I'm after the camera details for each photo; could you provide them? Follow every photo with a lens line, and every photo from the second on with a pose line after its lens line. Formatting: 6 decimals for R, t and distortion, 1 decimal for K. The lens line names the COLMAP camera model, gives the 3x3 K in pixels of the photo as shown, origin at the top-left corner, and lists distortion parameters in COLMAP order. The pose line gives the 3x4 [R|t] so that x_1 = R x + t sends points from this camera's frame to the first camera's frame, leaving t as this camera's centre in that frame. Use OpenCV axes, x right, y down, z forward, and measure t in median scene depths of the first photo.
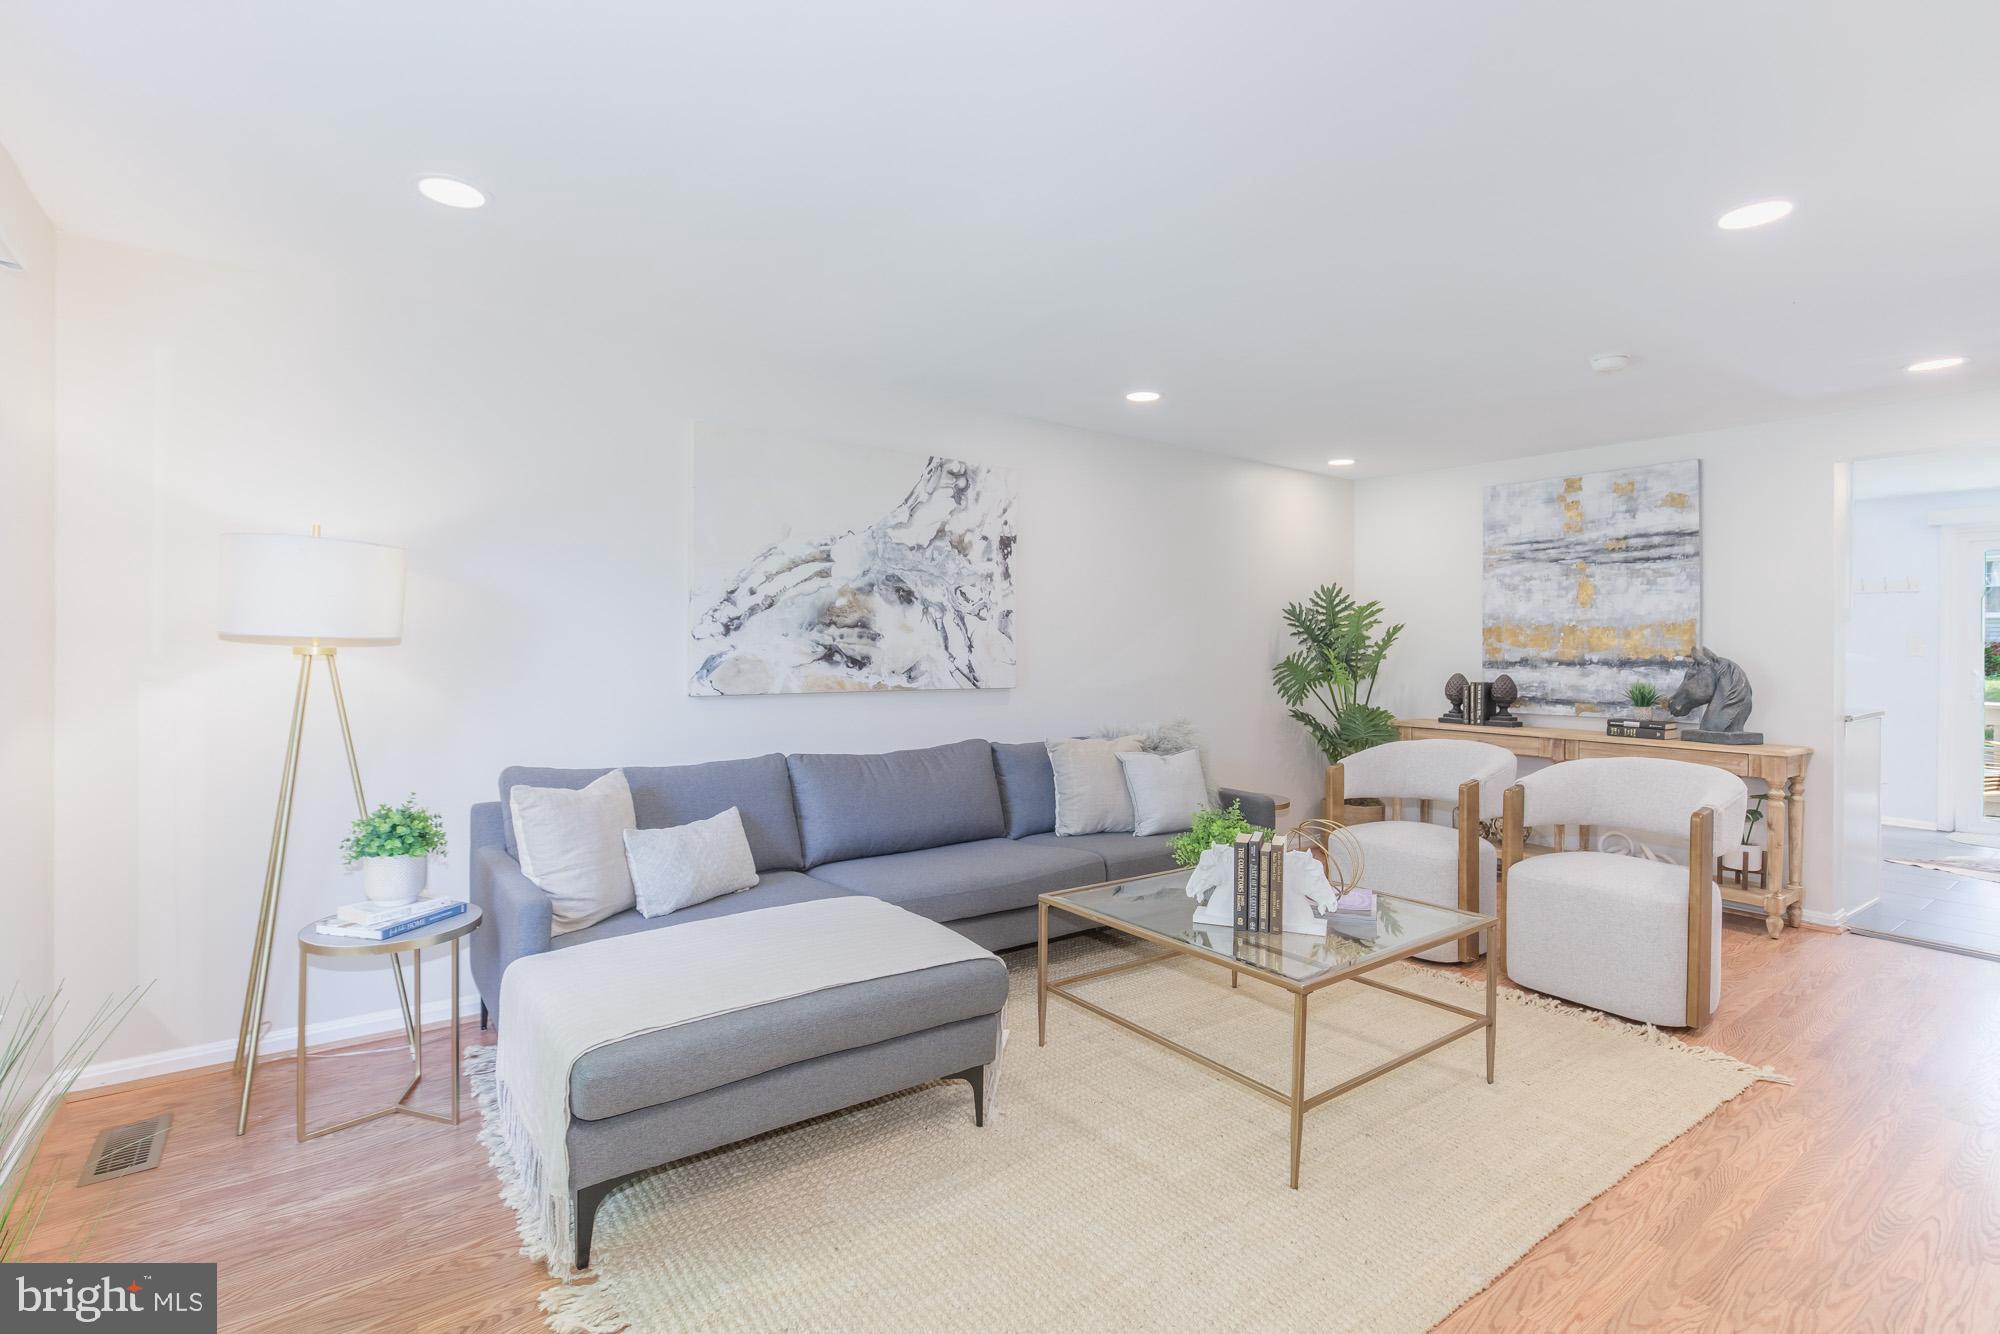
lens RADIAL K [[934.2, 0, 991.0], [0, 934.2, 640.9], [0, 0, 1]] dist [-0.012378, 0.000500]
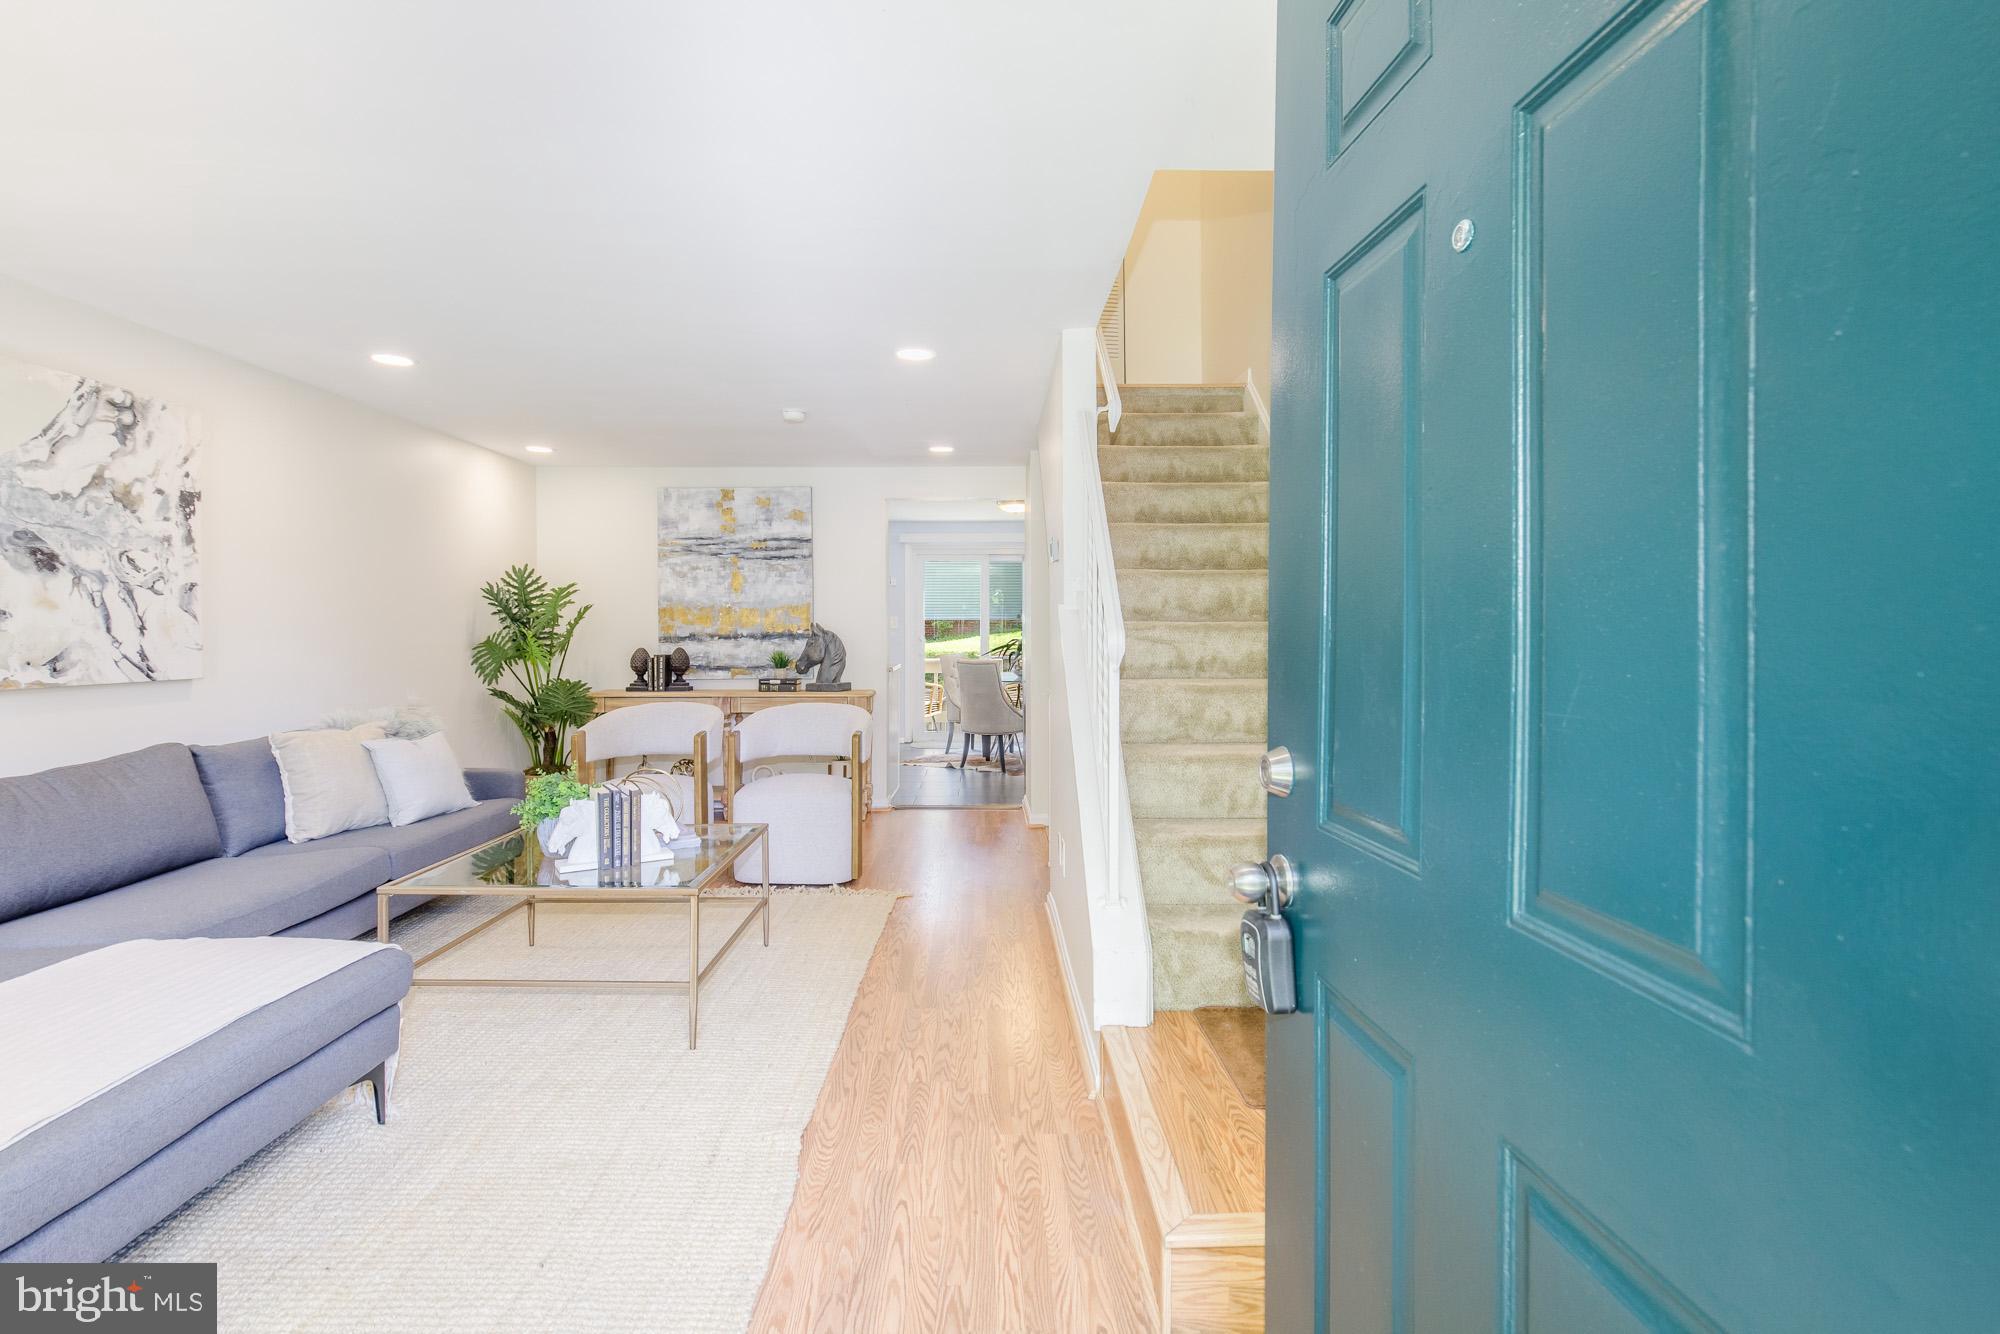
lens RADIAL K [[934.2, 0, 991.0], [0, 934.2, 640.9], [0, 0, 1]] dist [-0.012378, 0.000500]
pose [[0.586913, -0.021400, 0.809367, -0.226743], [0.004433, 0.999721, 0.023218, 0.001863], [-0.809638, -0.010039, 0.586844, -0.034997]]
